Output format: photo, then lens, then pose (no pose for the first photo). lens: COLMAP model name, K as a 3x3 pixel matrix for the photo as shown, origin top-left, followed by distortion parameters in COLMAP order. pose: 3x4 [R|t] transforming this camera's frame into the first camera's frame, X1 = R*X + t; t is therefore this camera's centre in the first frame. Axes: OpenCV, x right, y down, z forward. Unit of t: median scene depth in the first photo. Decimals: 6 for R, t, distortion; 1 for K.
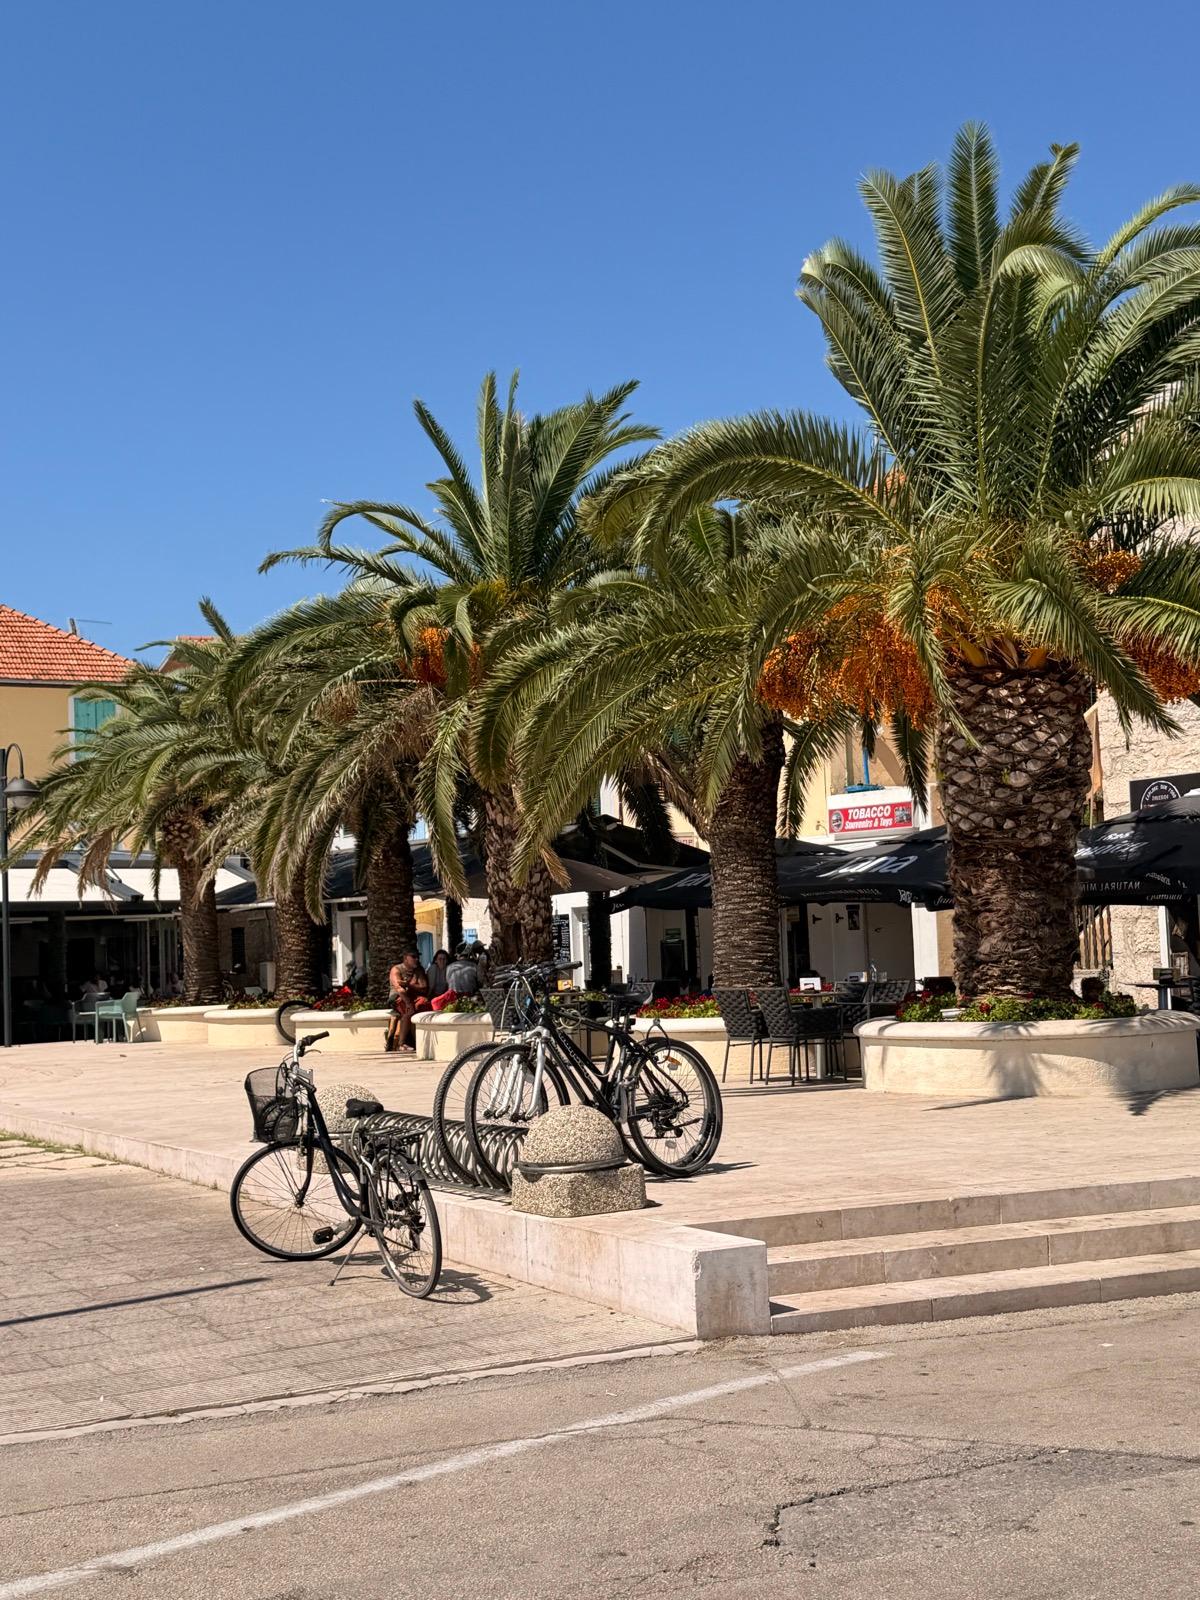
lens RADIAL K [[2007.6, 0, 600.0], [0, 2007.6, 800.0], [0, 0, 1]] dist [0.200477, -0.385661]
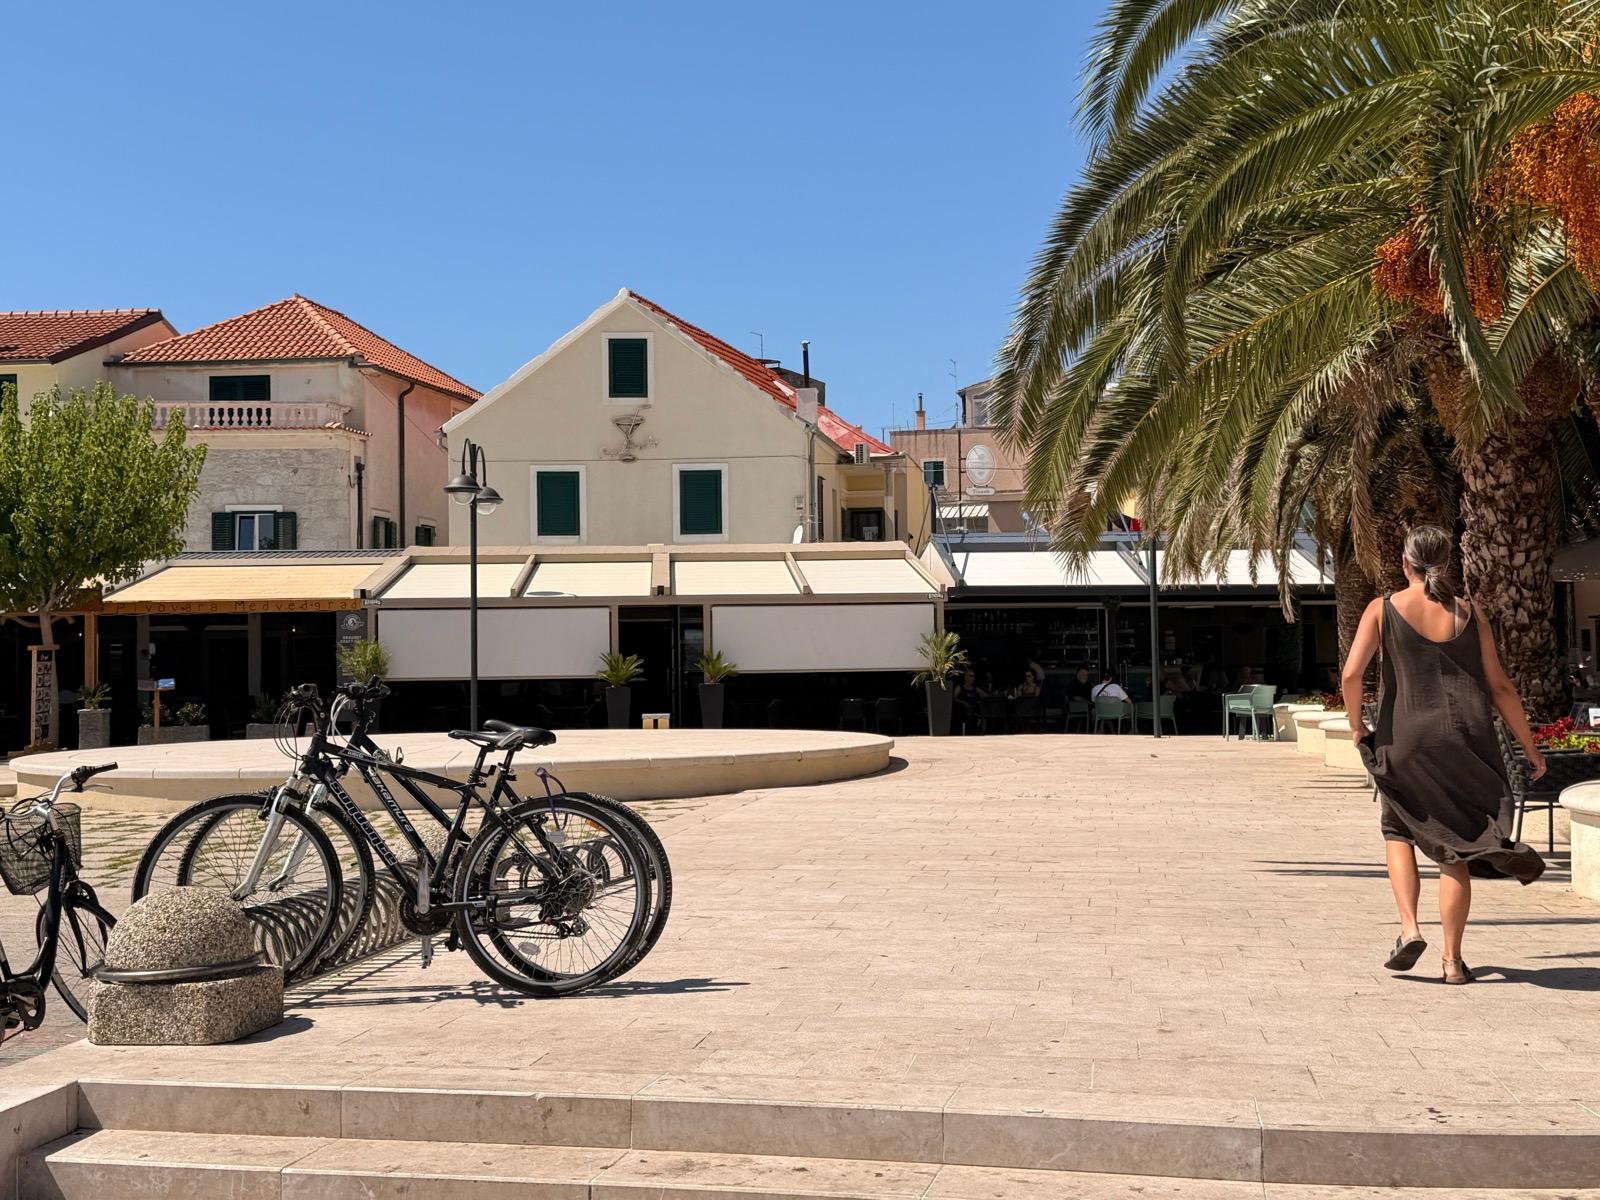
lens RADIAL K [[2007.6, 0, 893.0], [0, 2007.6, 572.2], [0, 0, 1]] dist [0.200477, -0.385661]
pose [[0.771846, -0.001930, -0.635807, 0.561353], [0.031003, 0.998920, 0.034604, 0.020497], [0.635054, -0.046421, 0.771072, 0.533177]]
